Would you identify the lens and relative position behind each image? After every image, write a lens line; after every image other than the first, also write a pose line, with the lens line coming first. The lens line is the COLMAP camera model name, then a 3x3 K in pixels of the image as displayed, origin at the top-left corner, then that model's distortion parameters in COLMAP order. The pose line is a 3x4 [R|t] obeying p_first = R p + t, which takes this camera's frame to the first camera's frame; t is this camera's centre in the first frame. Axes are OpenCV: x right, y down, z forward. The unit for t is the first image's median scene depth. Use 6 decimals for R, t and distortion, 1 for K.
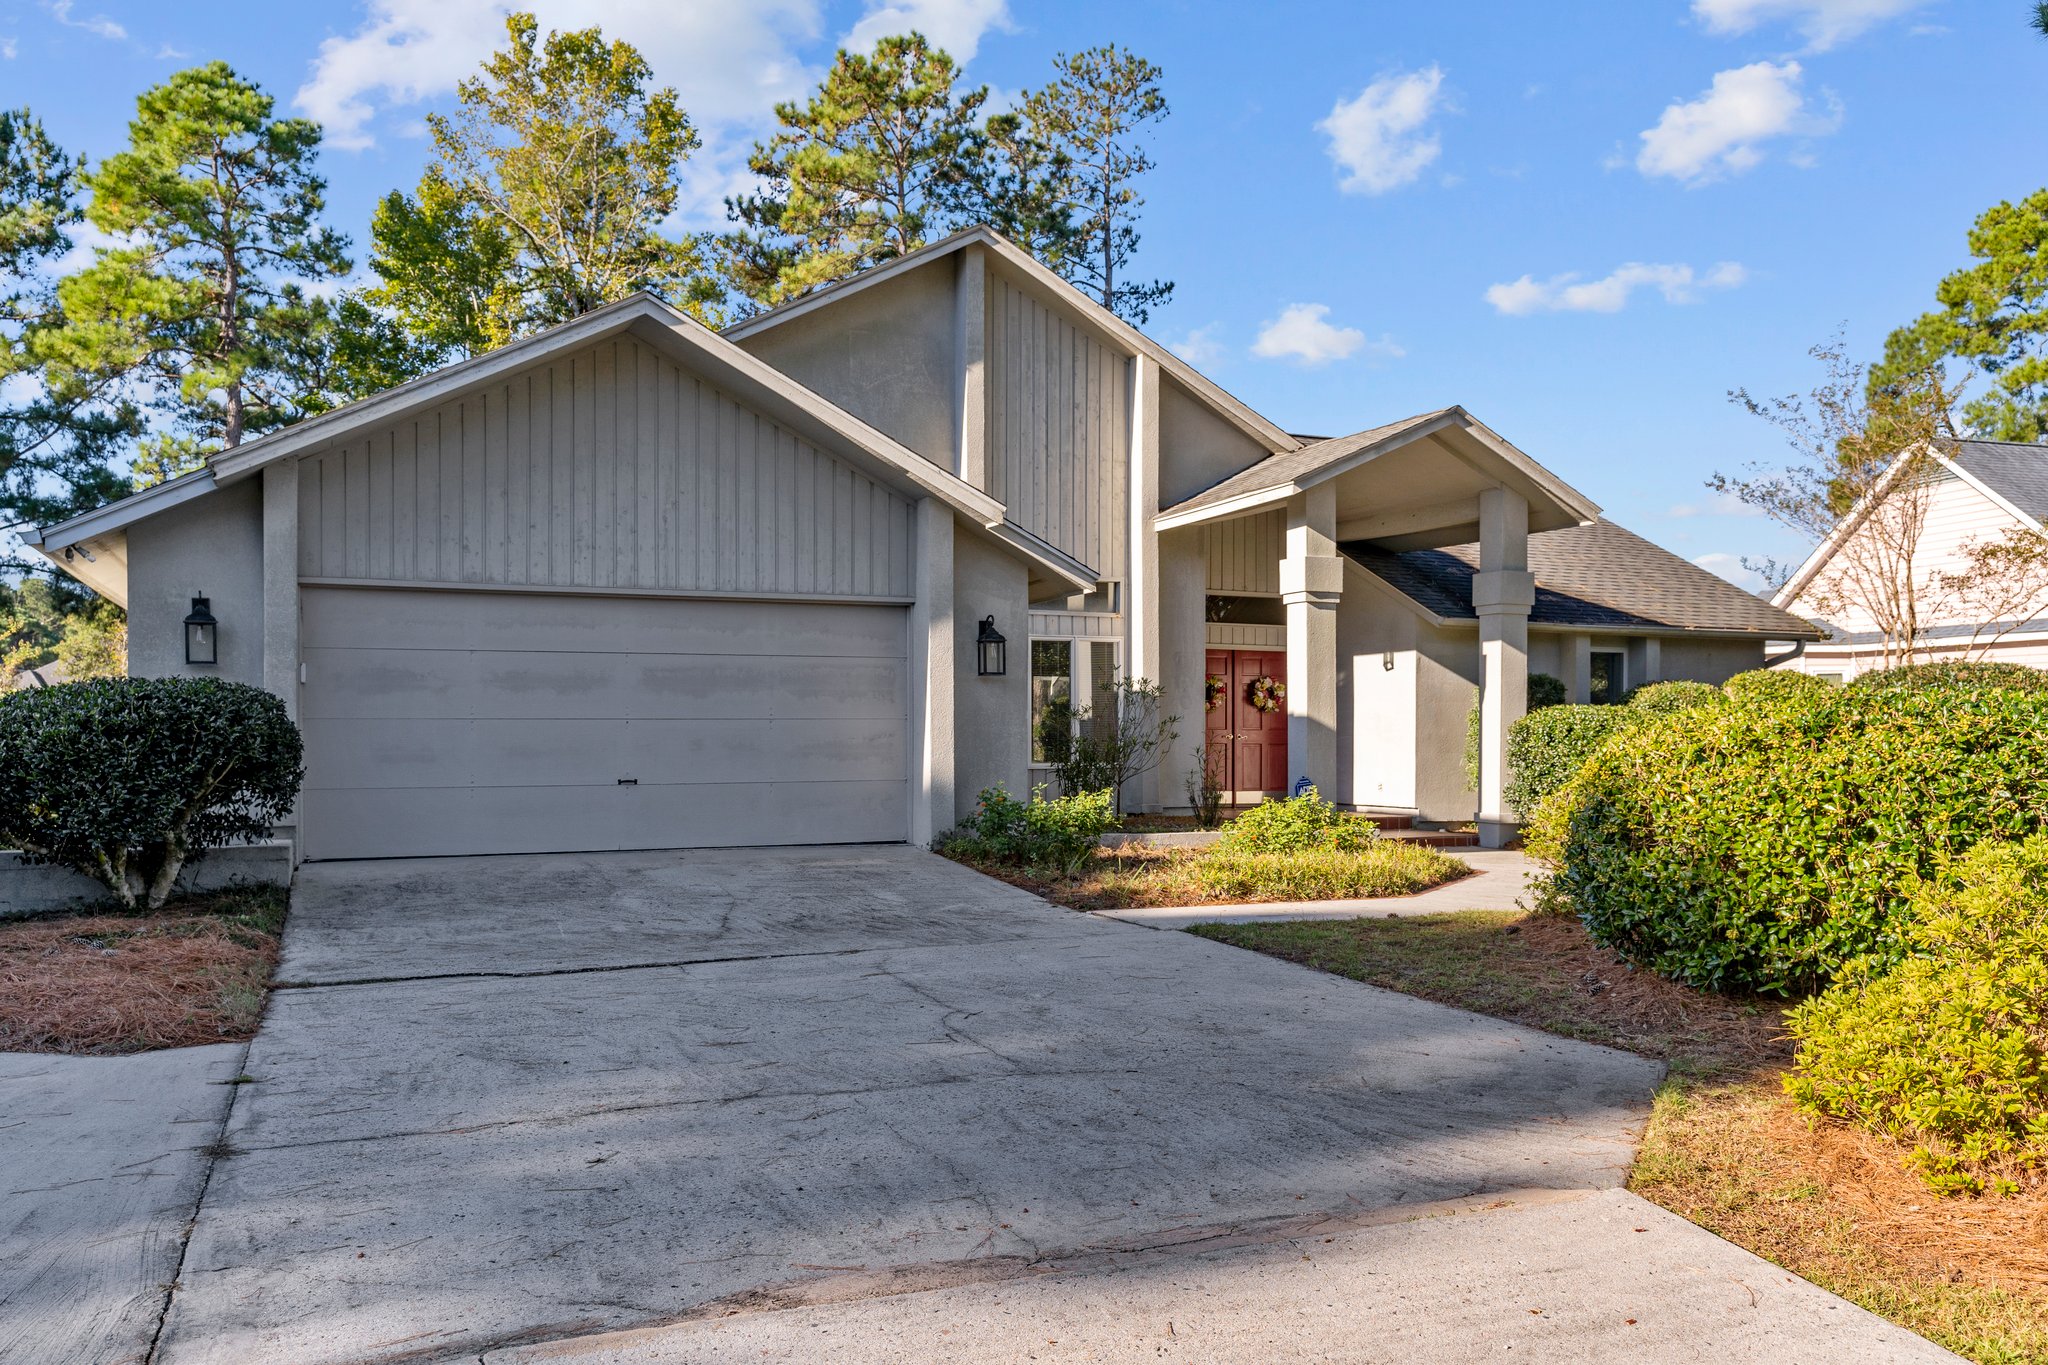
lens RADIAL K [[1620.7, 0, 1022.3], [0, 1620.7, 730.6], [0, 0, 1]] dist [0.013396, -0.006393]
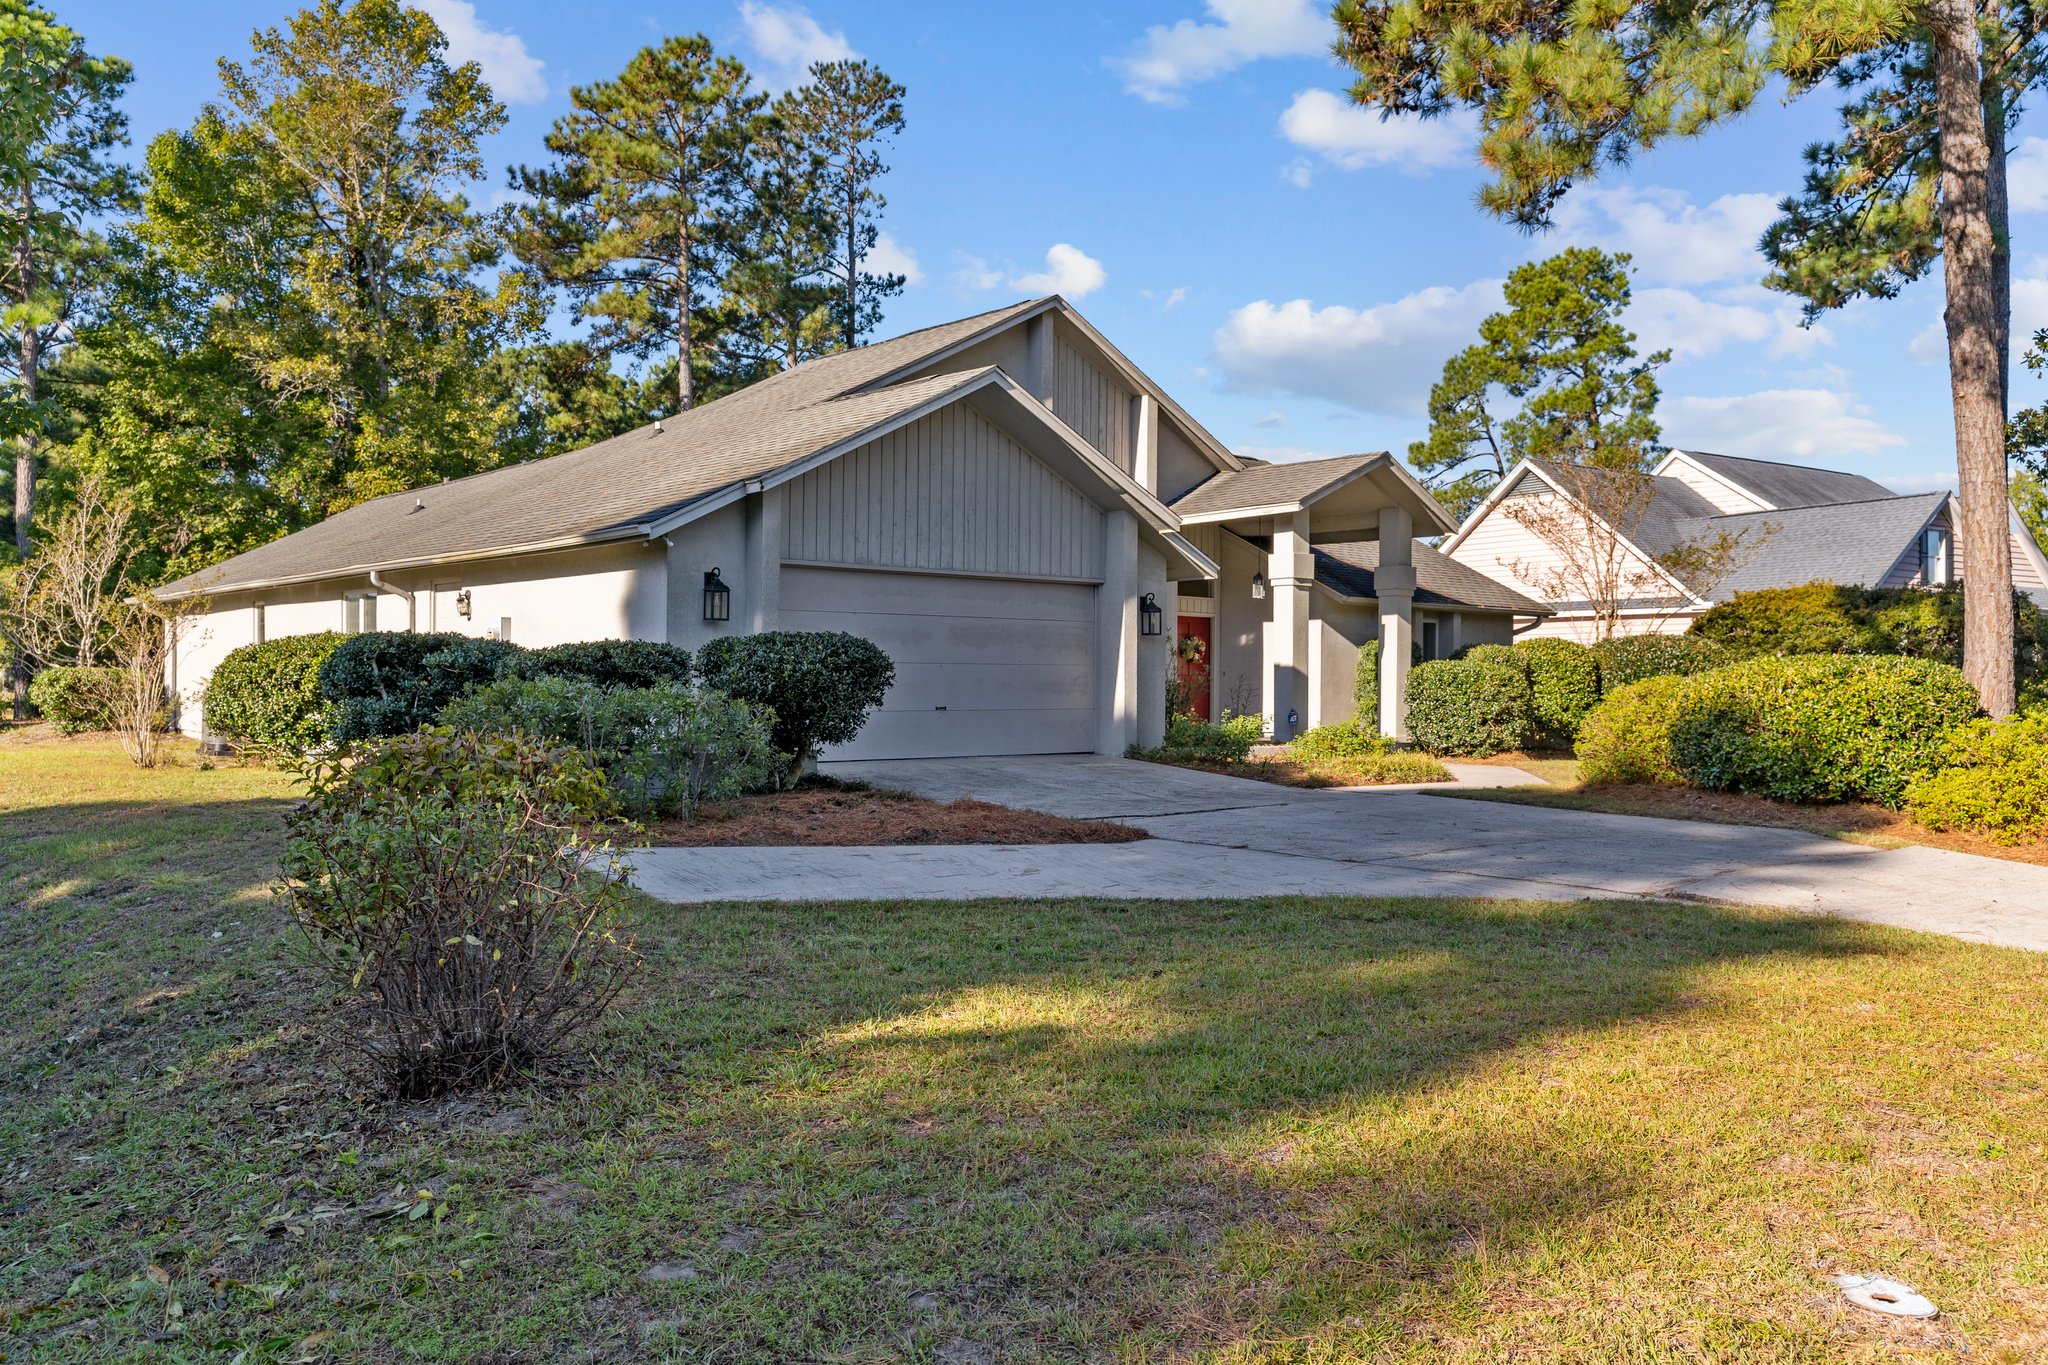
lens RADIAL K [[1640.9, 0, 1024.0], [0, 1640.9, 682.5], [0, 0, 1]] dist [-0.024207, 0.077312]
pose [[0.954194, 0.007084, 0.299105, -0.380781], [-0.007414, 0.999973, -0.000032, 0.005513], [-0.299097, -0.002187, 0.954220, -0.234731]]
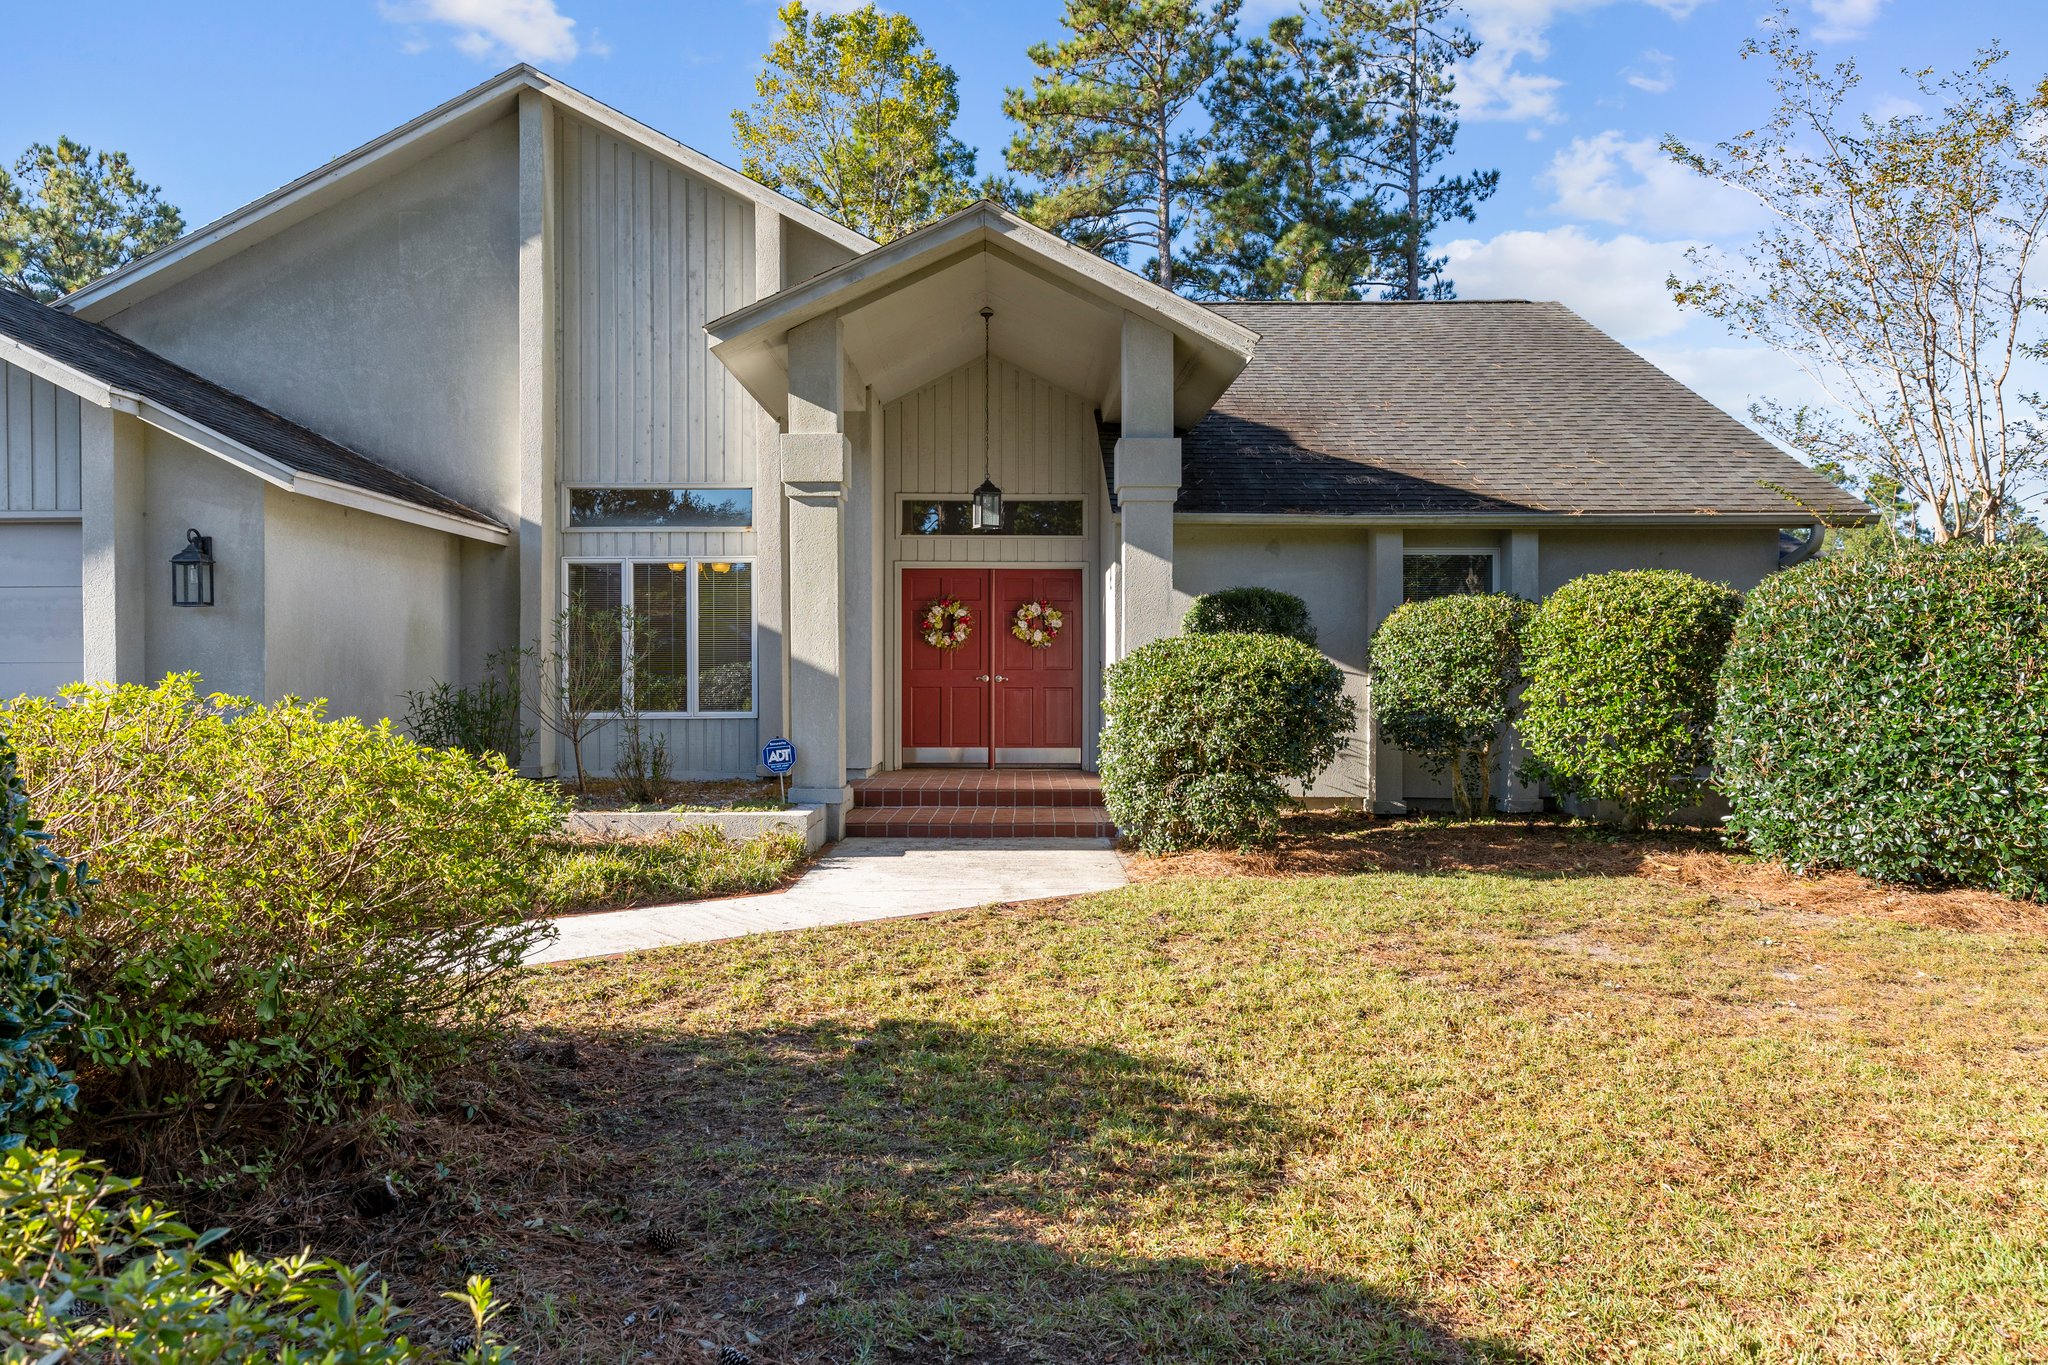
lens RADIAL K [[1449.4, 0, 1024.0], [0, 1449.4, 682.5], [0, 0, 1]] dist [0.004233, -0.001854]
pose [[0.911485, -0.001228, -0.411331, 0.432222], [0.005332, 0.999947, 0.008831, -0.000597], [0.411299, -0.010243, 0.911443, 0.358066]]
